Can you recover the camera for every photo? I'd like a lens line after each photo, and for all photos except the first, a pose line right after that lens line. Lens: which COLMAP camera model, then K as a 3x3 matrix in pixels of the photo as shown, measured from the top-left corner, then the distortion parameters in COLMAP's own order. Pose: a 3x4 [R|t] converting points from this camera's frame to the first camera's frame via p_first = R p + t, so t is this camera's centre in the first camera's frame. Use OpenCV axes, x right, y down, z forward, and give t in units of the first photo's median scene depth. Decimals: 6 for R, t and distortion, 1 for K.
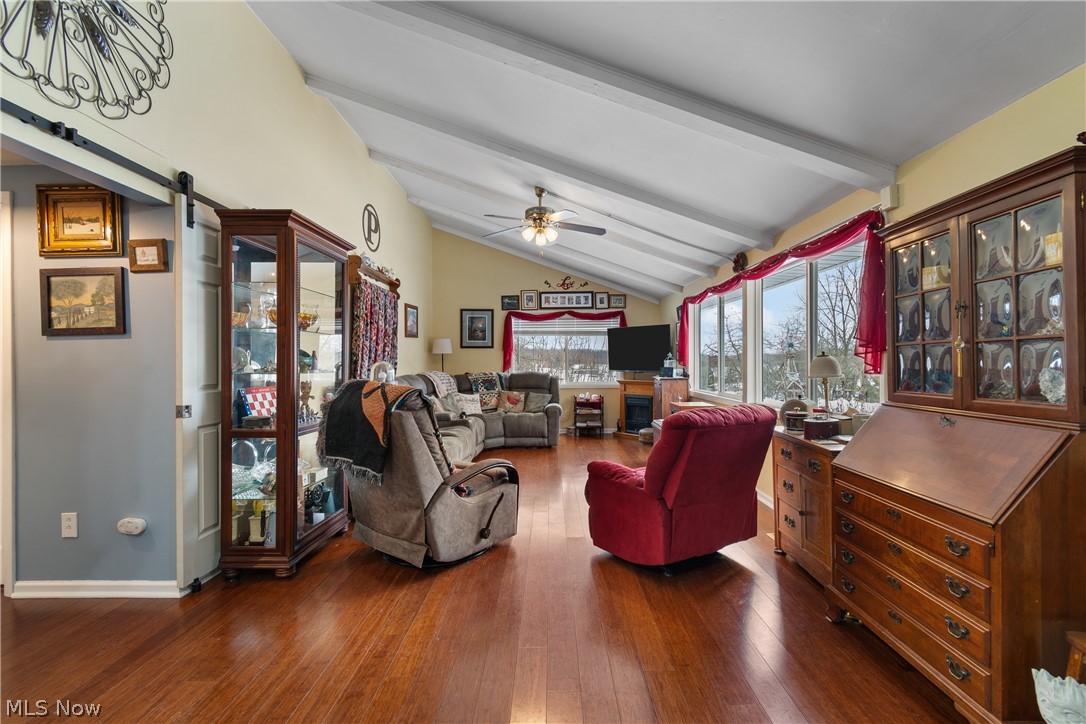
lens RADIAL K [[484.0, 0, 555.6], [0, 484.0, 366.4], [0, 0, 1]] dist [0.007982, -0.004114]
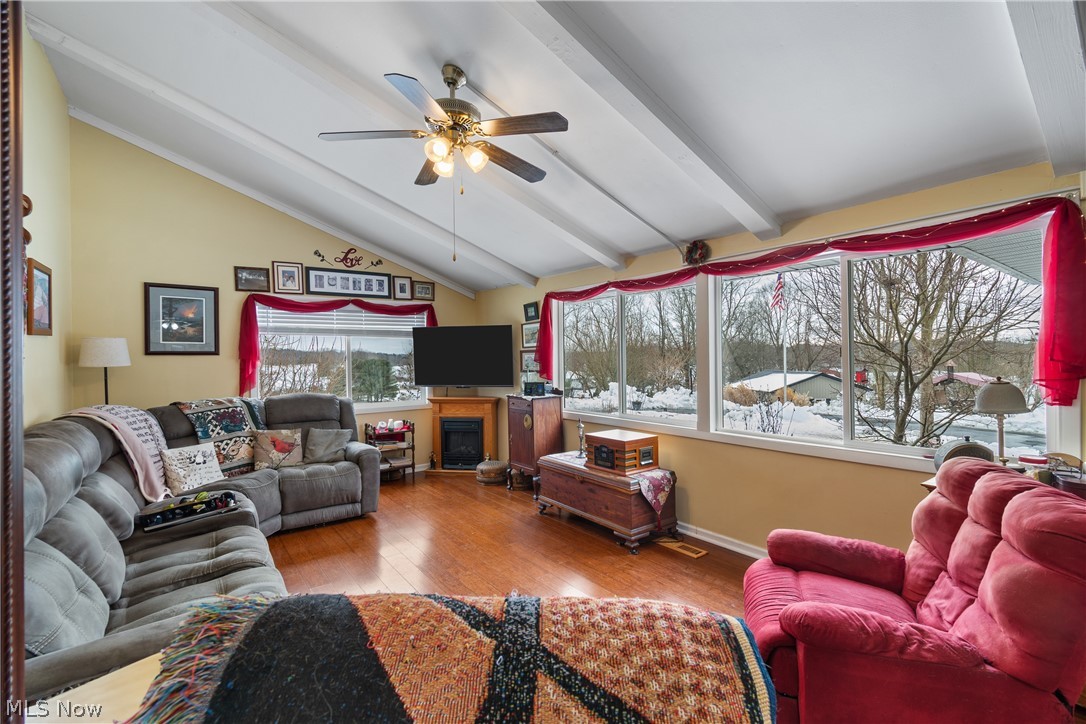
lens RADIAL K [[484.0, 0, 553.8], [0, 484.0, 360.3], [0, 0, 1]] dist [0.007982, -0.004114]
pose [[0.797972, -0.009989, 0.602612, -0.161100], [0.016240, 0.999856, -0.004932, -0.022368], [-0.602476, 0.013722, 0.798019, 0.298419]]
